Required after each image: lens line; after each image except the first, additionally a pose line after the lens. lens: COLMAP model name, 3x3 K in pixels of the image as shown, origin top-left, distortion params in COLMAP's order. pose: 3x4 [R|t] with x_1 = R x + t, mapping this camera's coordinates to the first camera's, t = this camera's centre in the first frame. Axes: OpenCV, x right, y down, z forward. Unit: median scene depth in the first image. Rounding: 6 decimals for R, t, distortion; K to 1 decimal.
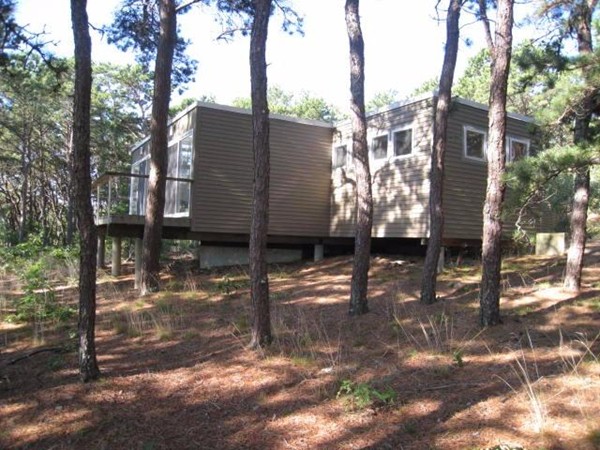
lens RADIAL K [[475.6, 0, 300.0], [0, 475.6, 225.0], [0, 0, 1]] dist [-0.154576, 0.089233]
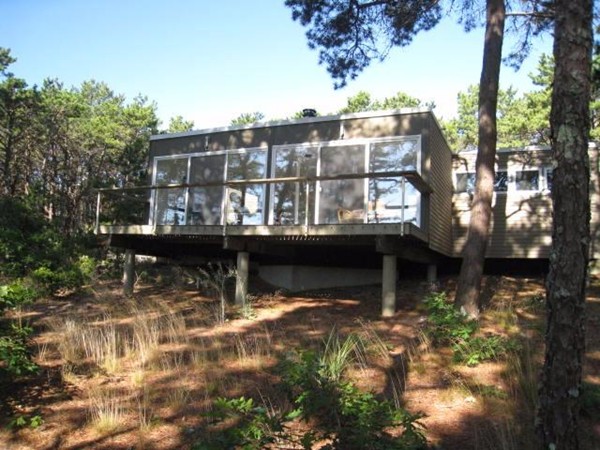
lens RADIAL K [[475.6, 0, 300.0], [0, 475.6, 225.0], [0, 0, 1]] dist [-0.154576, 0.089233]
pose [[0.809888, 0.056265, 0.583880, -0.951294], [-0.025202, 0.997808, -0.061195, 0.029461], [-0.586043, 0.034846, 0.809530, 0.422520]]
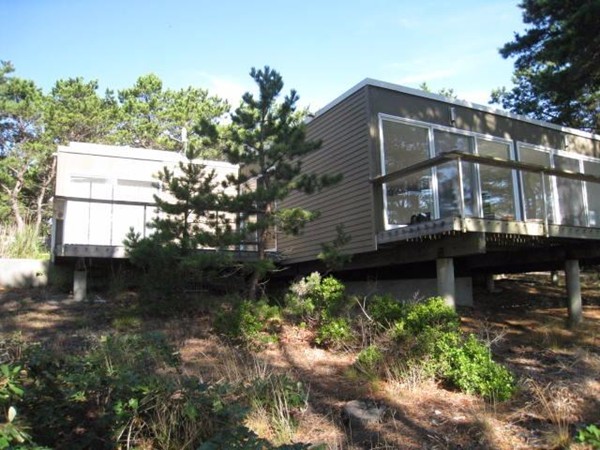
lens RADIAL K [[475.6, 0, 300.0], [0, 475.6, 225.0], [0, 0, 1]] dist [-0.154576, 0.089233]
pose [[0.055450, 0.106879, 0.992725, -1.298650], [0.001915, 0.994241, -0.107149, 0.051098], [-0.998460, 0.007843, 0.054926, 1.690719]]
